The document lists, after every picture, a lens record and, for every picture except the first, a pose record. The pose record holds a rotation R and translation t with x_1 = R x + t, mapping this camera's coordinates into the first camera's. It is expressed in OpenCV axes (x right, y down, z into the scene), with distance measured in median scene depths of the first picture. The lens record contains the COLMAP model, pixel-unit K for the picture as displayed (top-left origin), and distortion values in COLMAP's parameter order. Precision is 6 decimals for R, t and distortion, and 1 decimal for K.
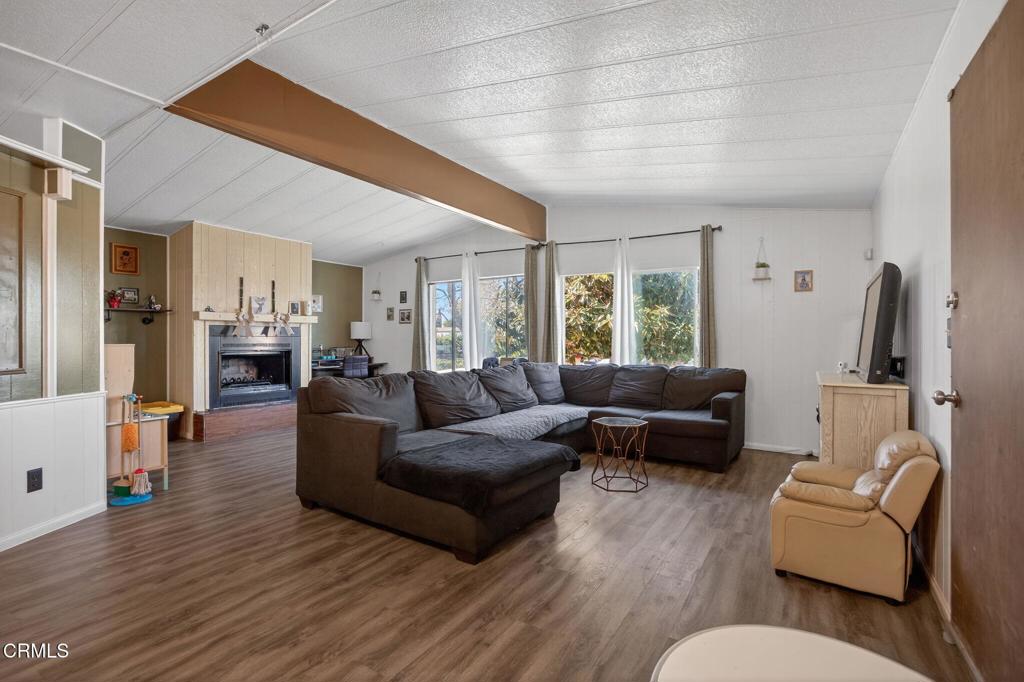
lens RADIAL K [[493.4, 0, 534.9], [0, 493.4, 340.5], [0, 0, 1]] dist [-0.035620, 0.022436]
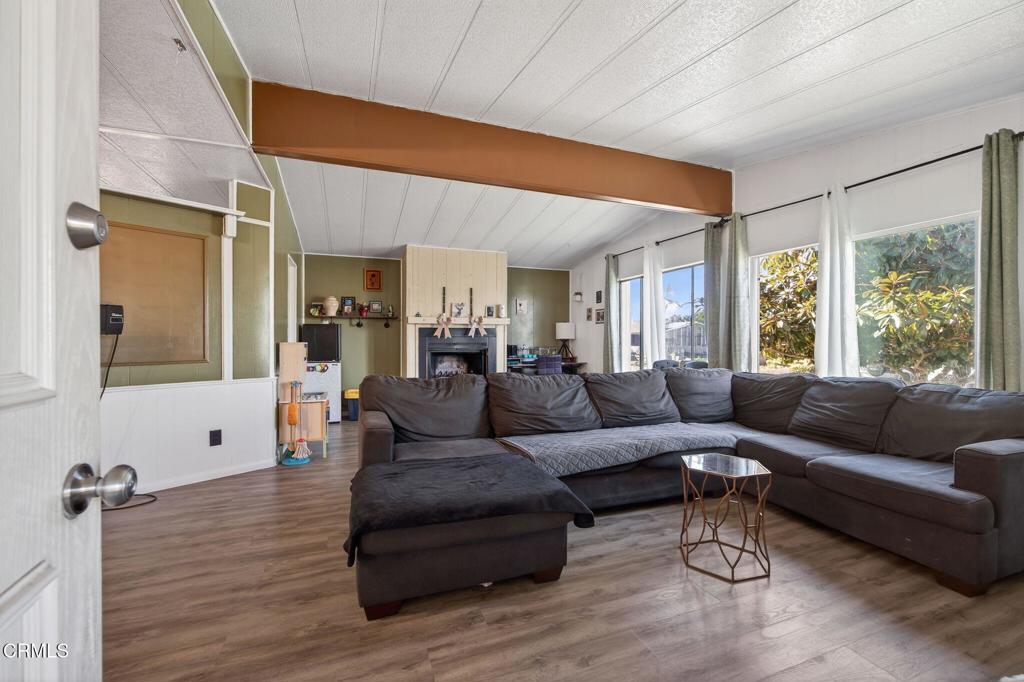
lens RADIAL K [[447.7, 0, 519.9], [0, 447.7, 342.9], [0, 0, 1]] dist [-0.025899, 0.013761]
pose [[0.784756, 0.004491, -0.619788, 0.243799], [-0.001594, 0.999985, 0.005228, 0.000801], [0.619802, -0.003115, 0.784752, 0.277610]]
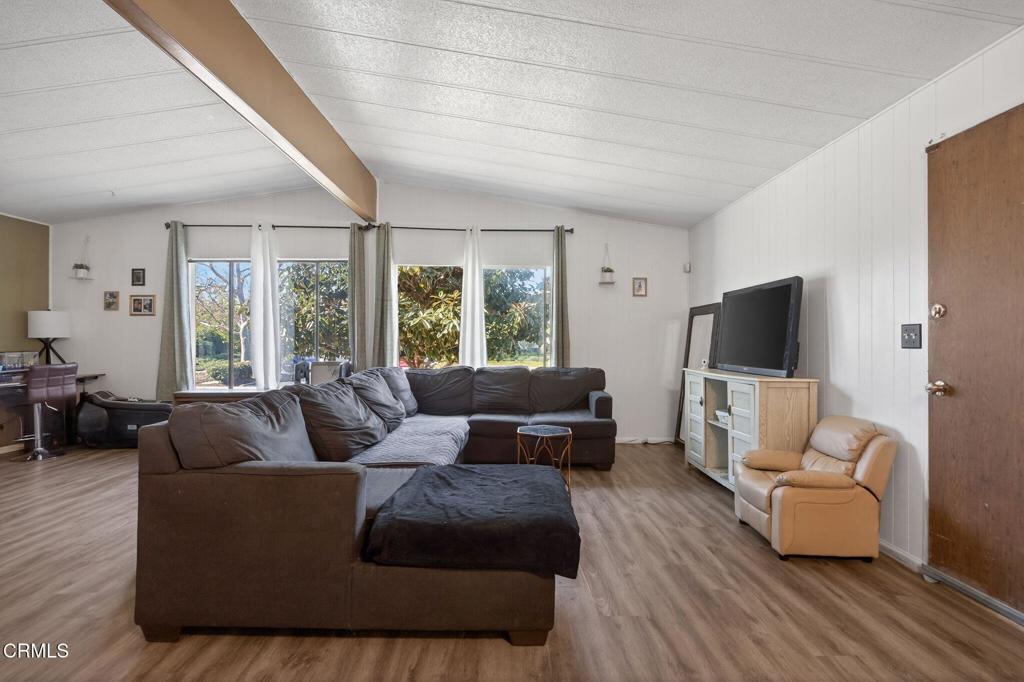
lens RADIAL K [[493.4, 0, 534.9], [0, 493.4, 340.5], [0, 0, 1]] dist [-0.035620, 0.022436]
pose [[0.837794, 0.001103, 0.545986, -0.253528], [-0.001213, 0.999999, -0.000159, -0.000226], [-0.545985, -0.000530, 0.837795, 0.186624]]
